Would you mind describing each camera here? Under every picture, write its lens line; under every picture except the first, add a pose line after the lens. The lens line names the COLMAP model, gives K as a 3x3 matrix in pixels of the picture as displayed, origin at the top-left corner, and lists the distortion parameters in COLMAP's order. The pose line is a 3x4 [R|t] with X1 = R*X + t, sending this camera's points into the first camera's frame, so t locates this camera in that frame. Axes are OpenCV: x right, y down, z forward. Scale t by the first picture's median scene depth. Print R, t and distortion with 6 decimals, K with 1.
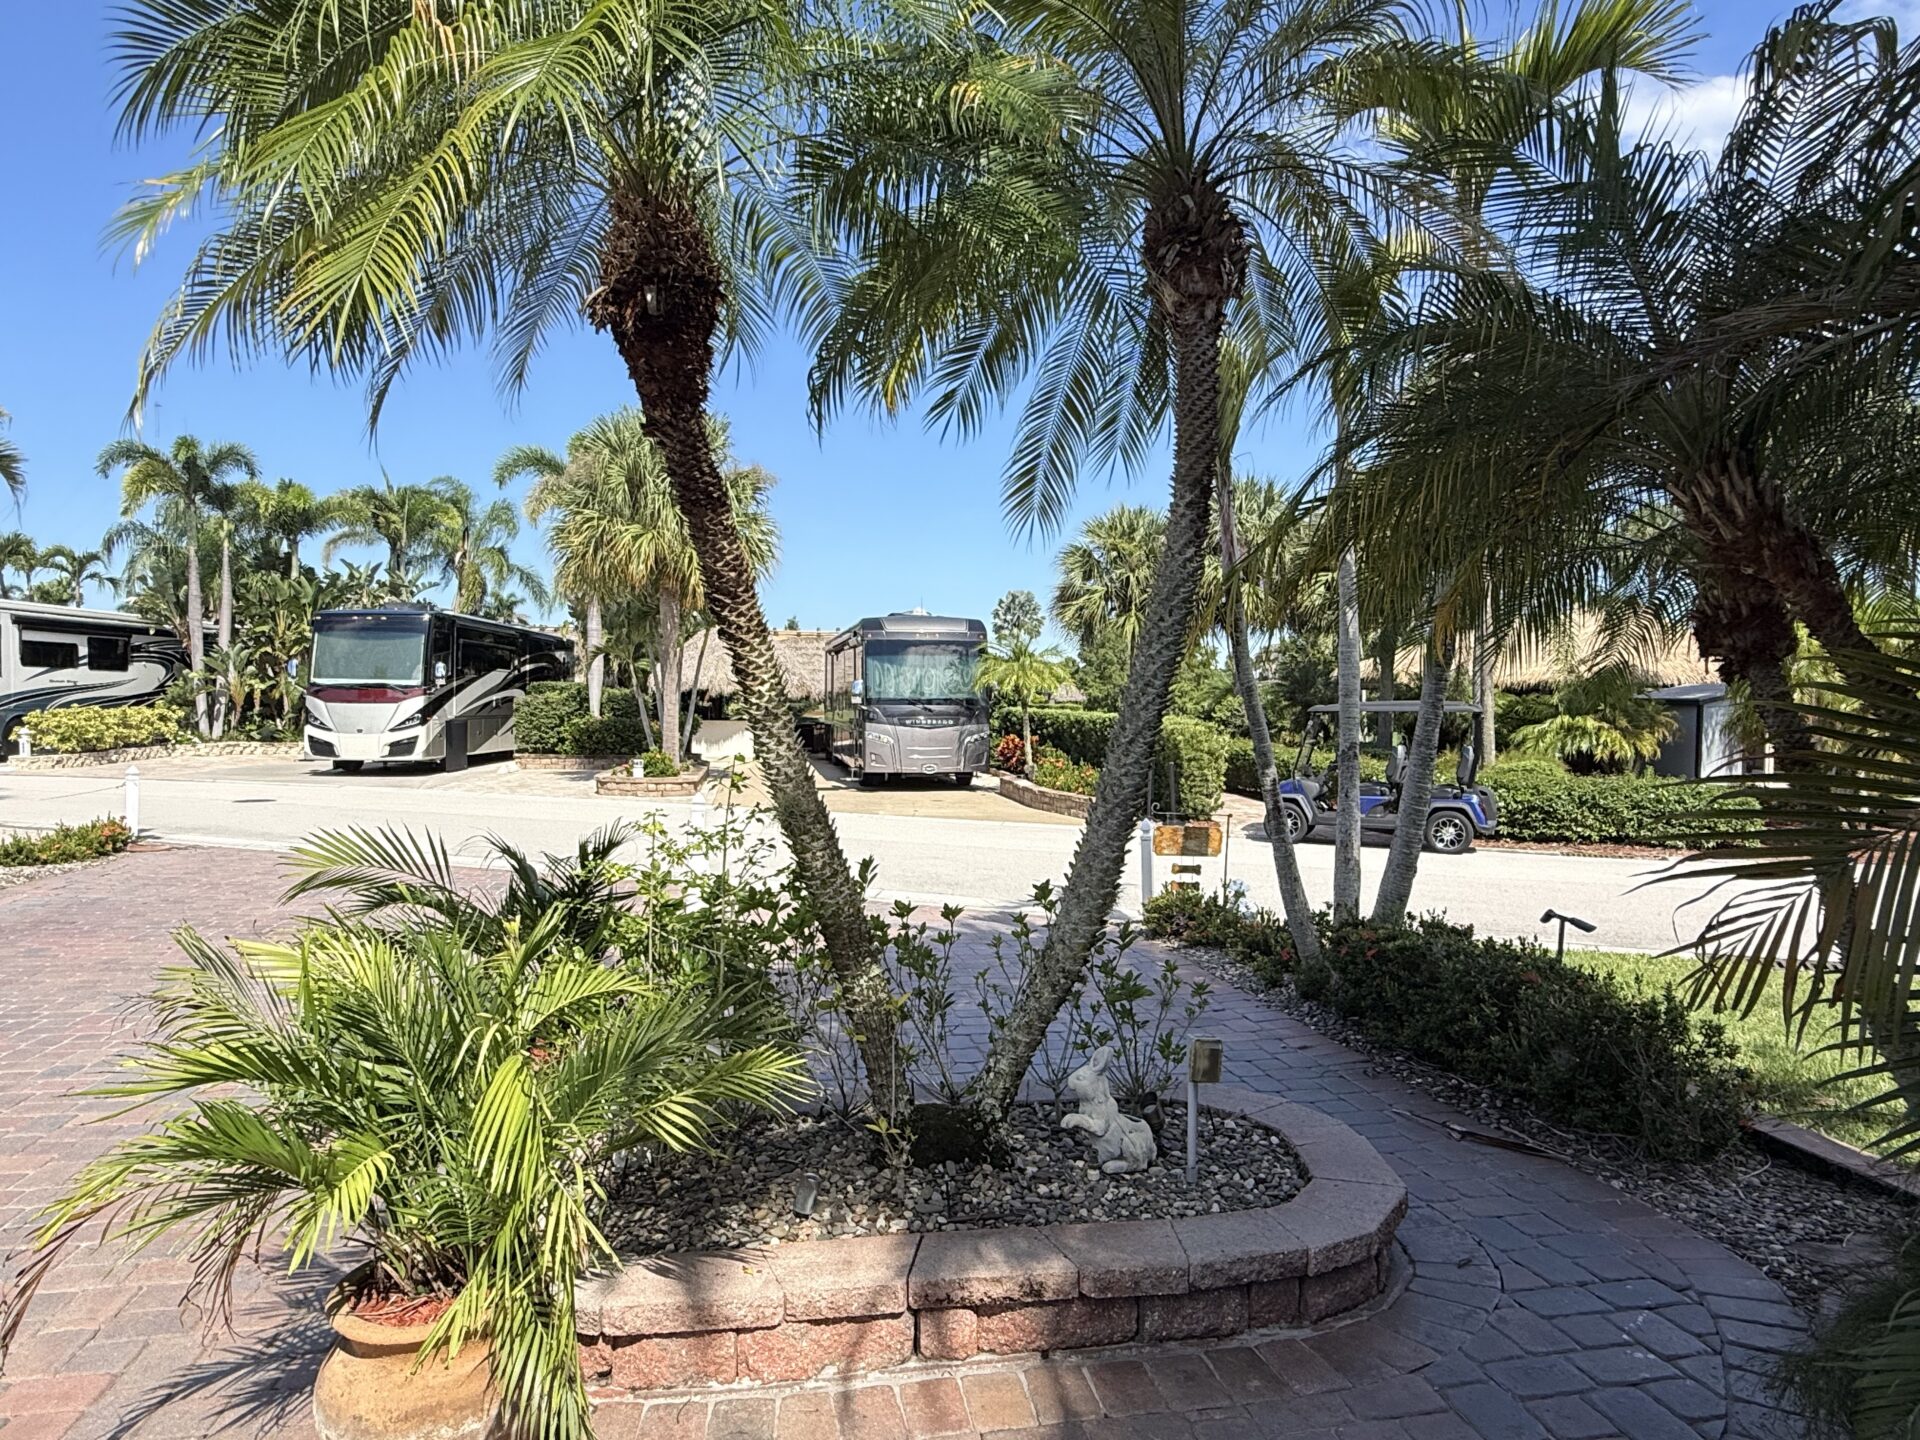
lens RADIAL K [[1161.1, 0, 960.0], [0, 1161.1, 720.0], [0, 0, 1]] dist [0.001589, 0.001206]
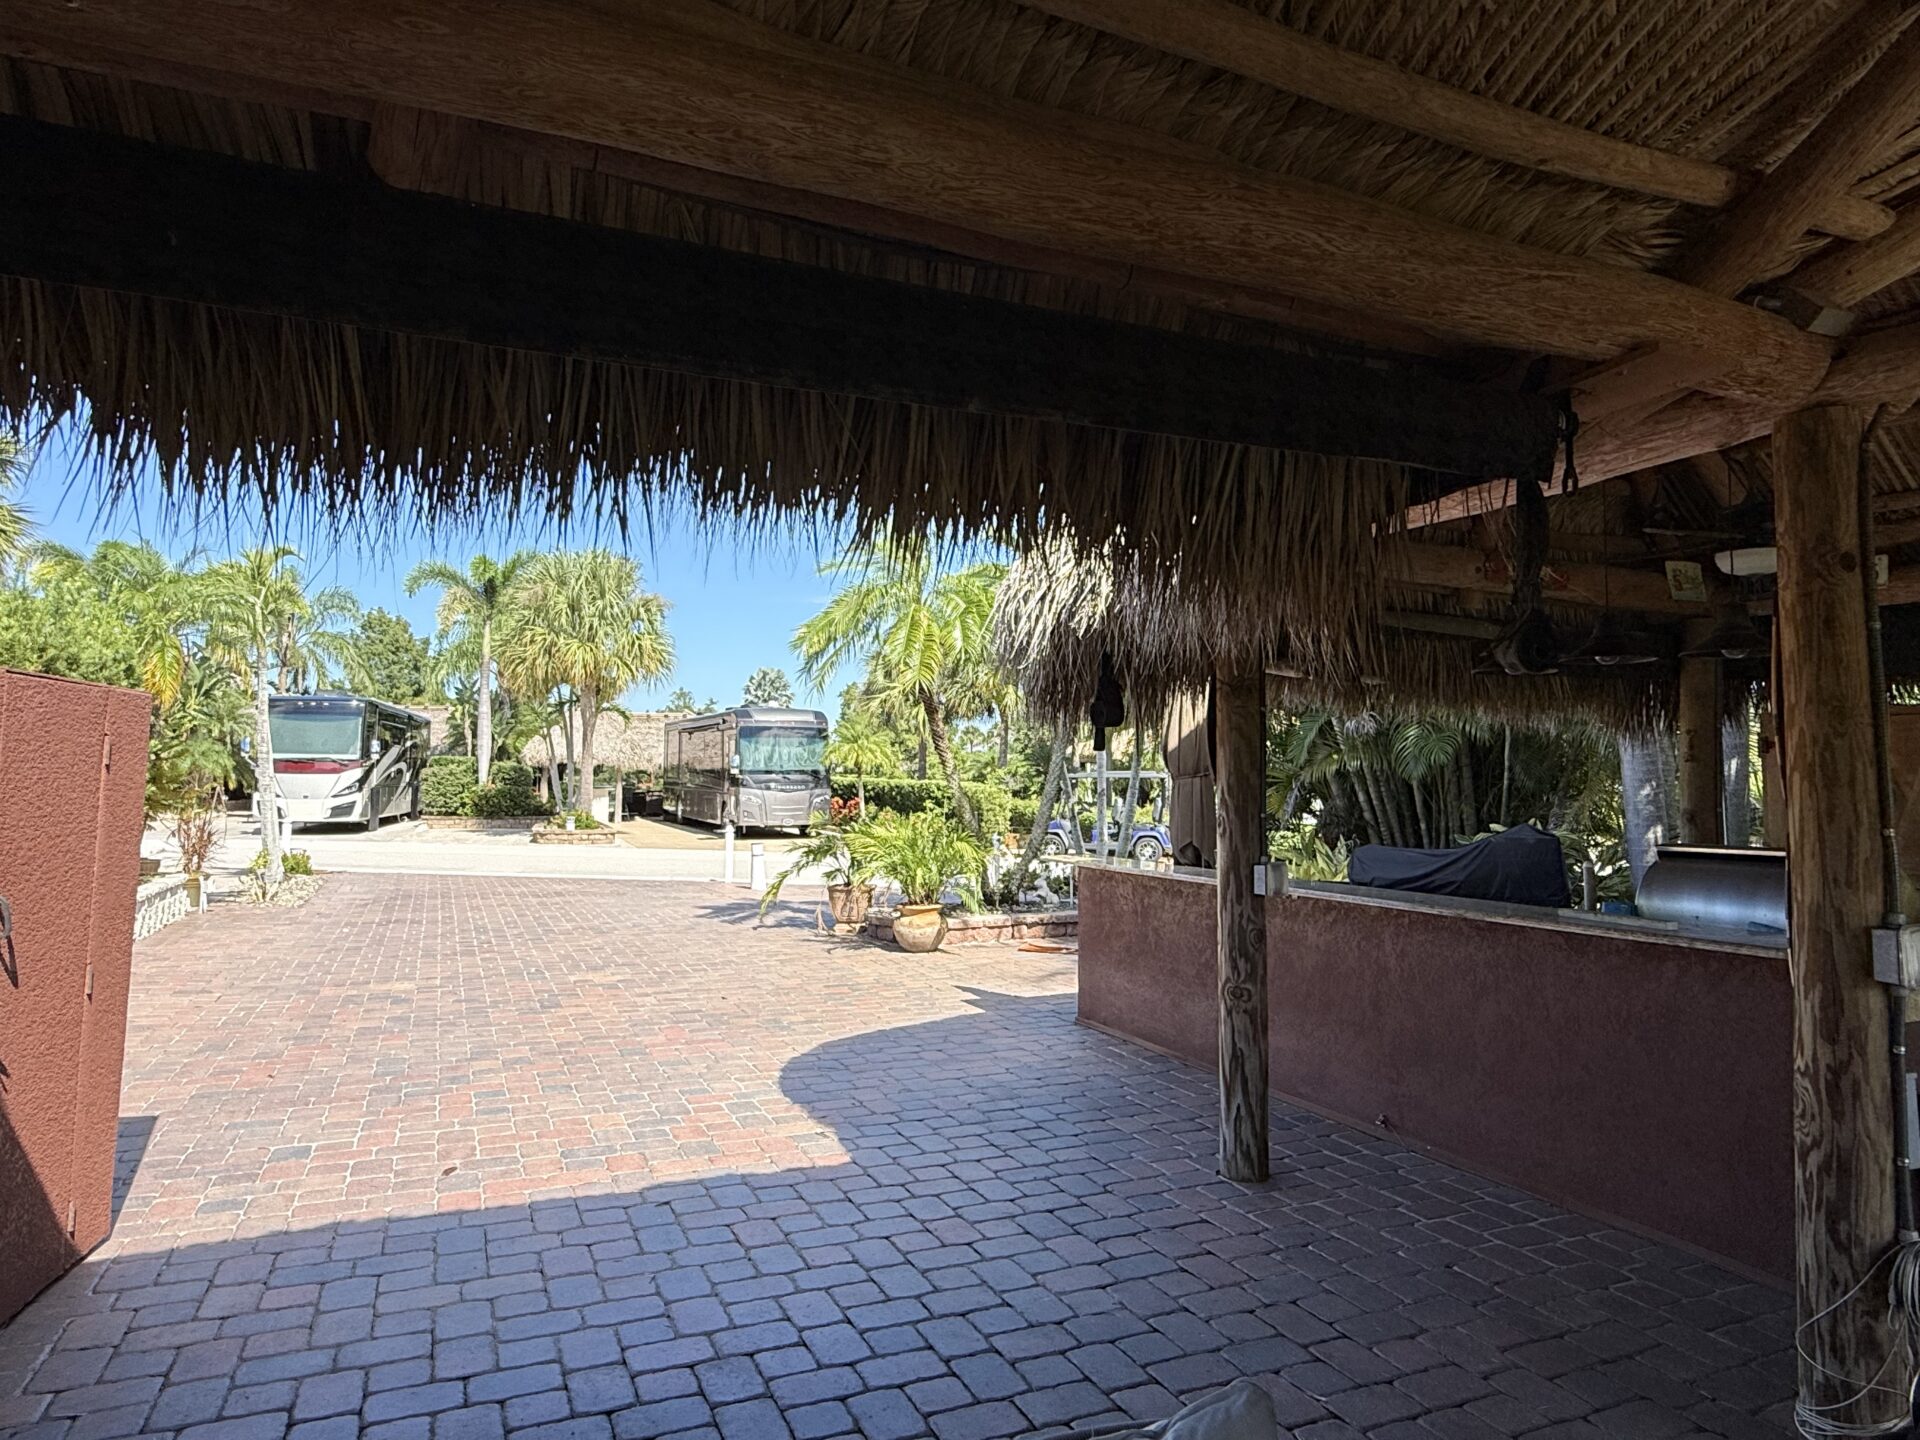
lens RADIAL K [[1161.1, 0, 960.0], [0, 1161.1, 720.0], [0, 0, 1]] dist [0.001589, 0.001206]
pose [[0.972943, 0.009886, 0.230834, -0.136513], [0.004519, 0.998079, -0.061789, 0.007467], [-0.231001, 0.061161, 0.971029, -0.339276]]
